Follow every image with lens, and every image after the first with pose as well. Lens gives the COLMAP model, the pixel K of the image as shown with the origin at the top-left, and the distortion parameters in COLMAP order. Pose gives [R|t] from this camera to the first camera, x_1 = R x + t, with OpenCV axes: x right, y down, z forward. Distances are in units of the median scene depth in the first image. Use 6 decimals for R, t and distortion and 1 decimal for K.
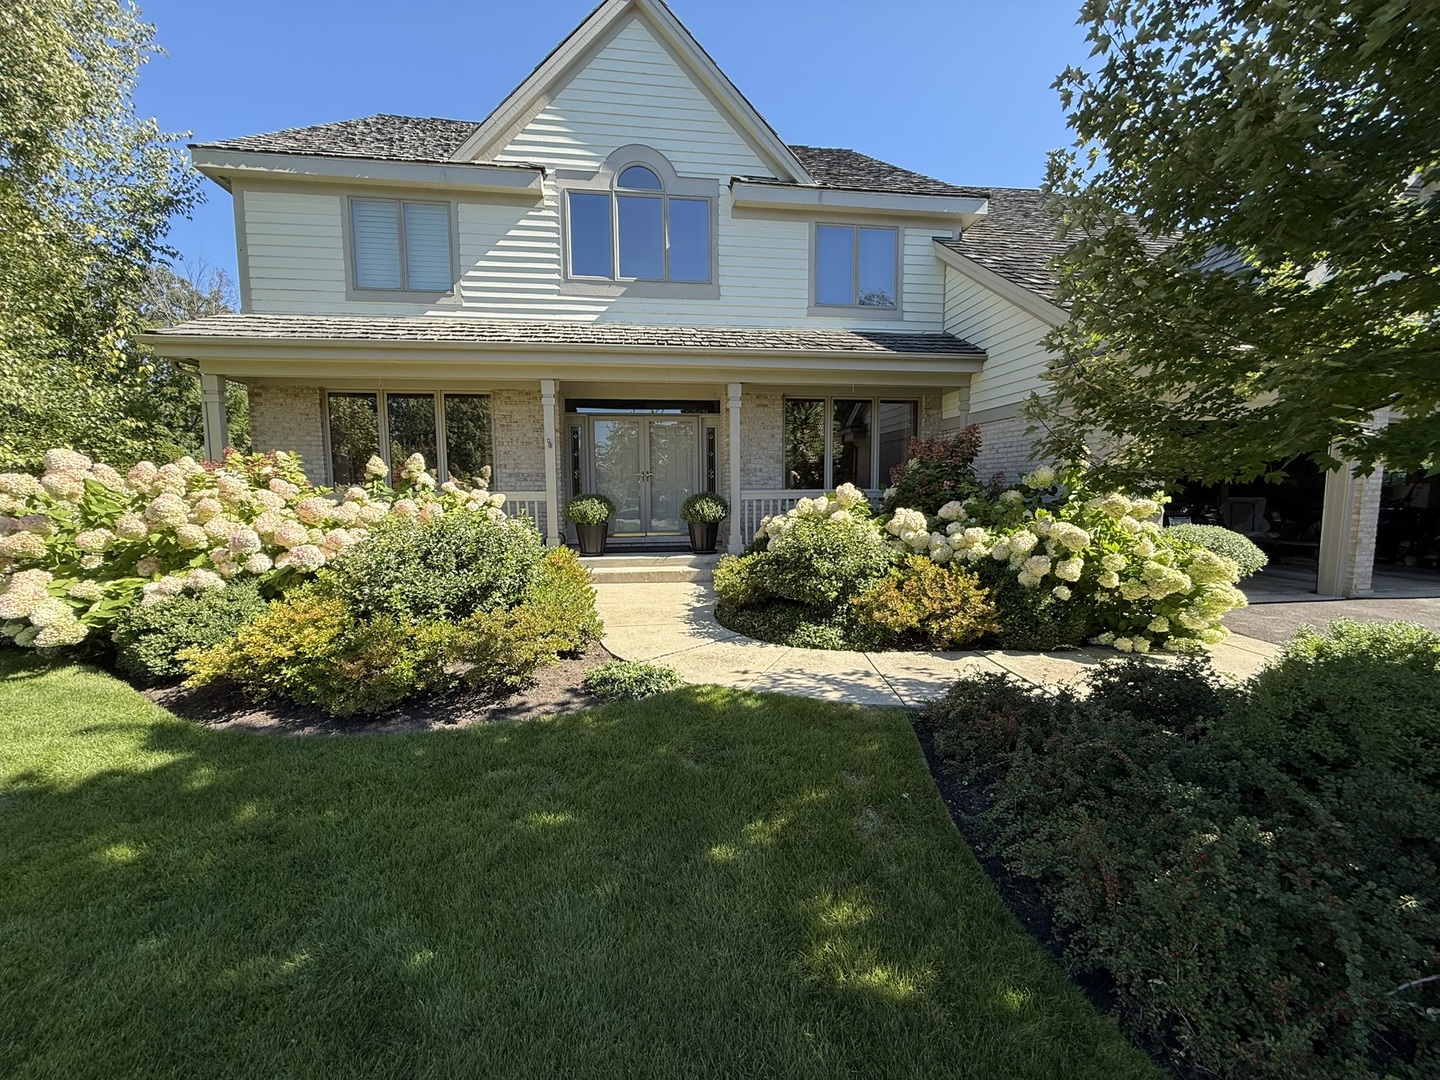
lens RADIAL K [[582.7, 0, 722.1], [0, 582.7, 528.8], [0, 0, 1]] dist [-0.001151, 0.000075]
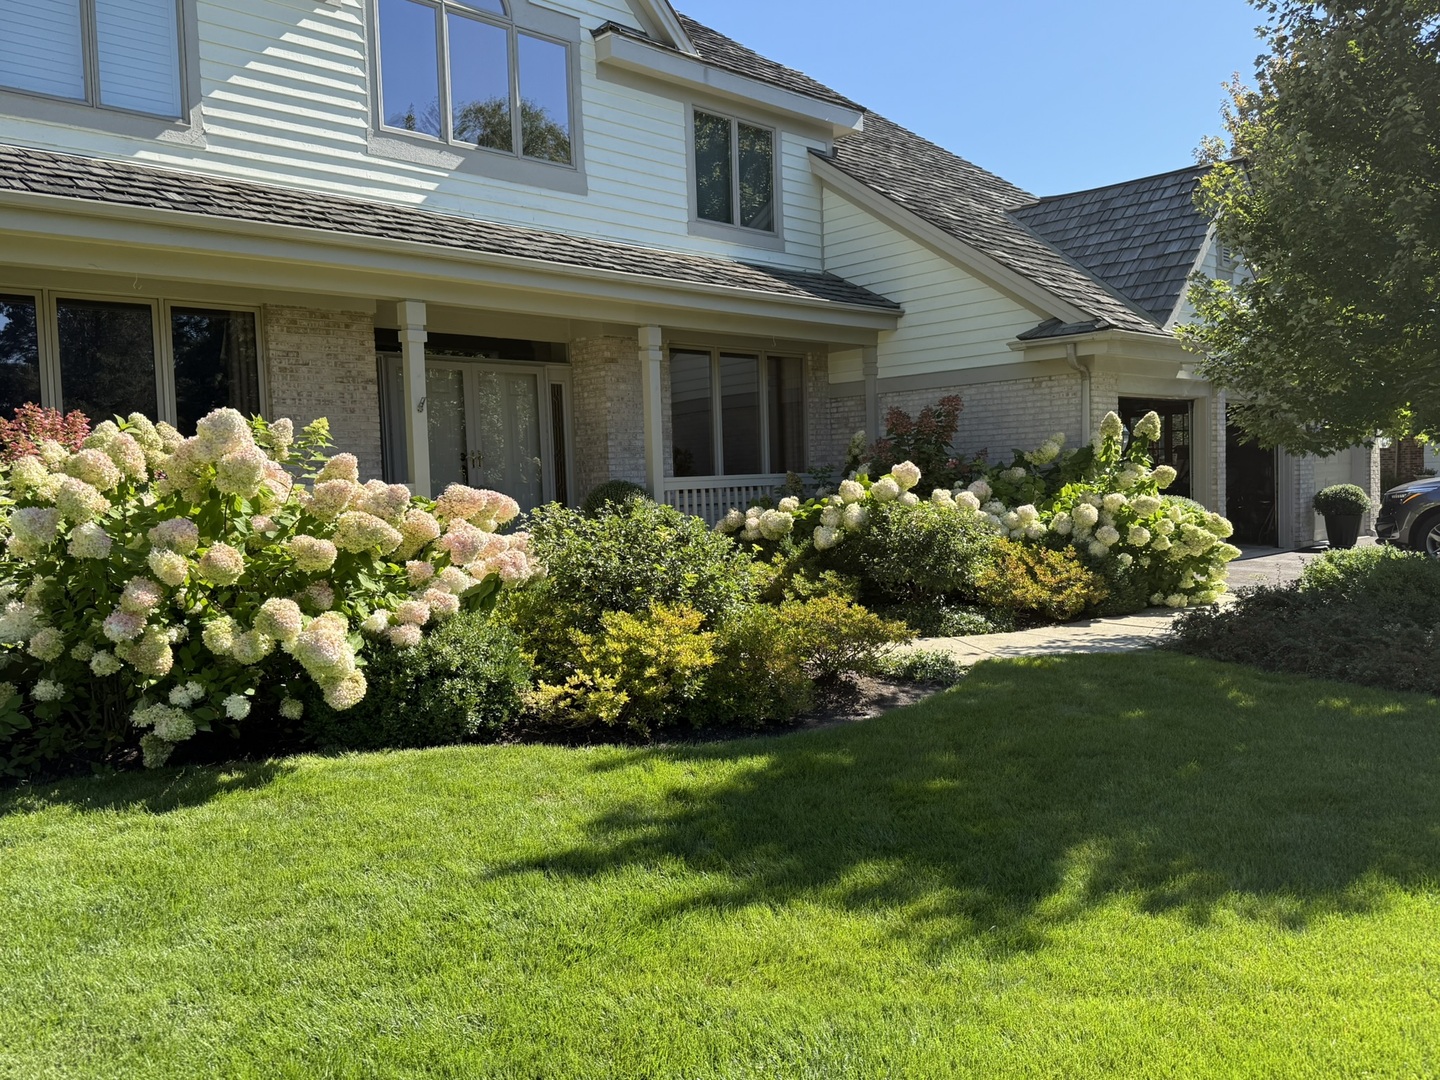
lens RADIAL K [[1116.3, 0, 720.5], [0, 1116.3, 547.2], [0, 0, 1]] dist [0.004803, -0.023790]
pose [[0.809455, -0.050704, 0.584988, -0.701788], [0.065224, 0.997864, -0.003760, 0.027671], [-0.583548, 0.041199, 0.811033, -0.124156]]
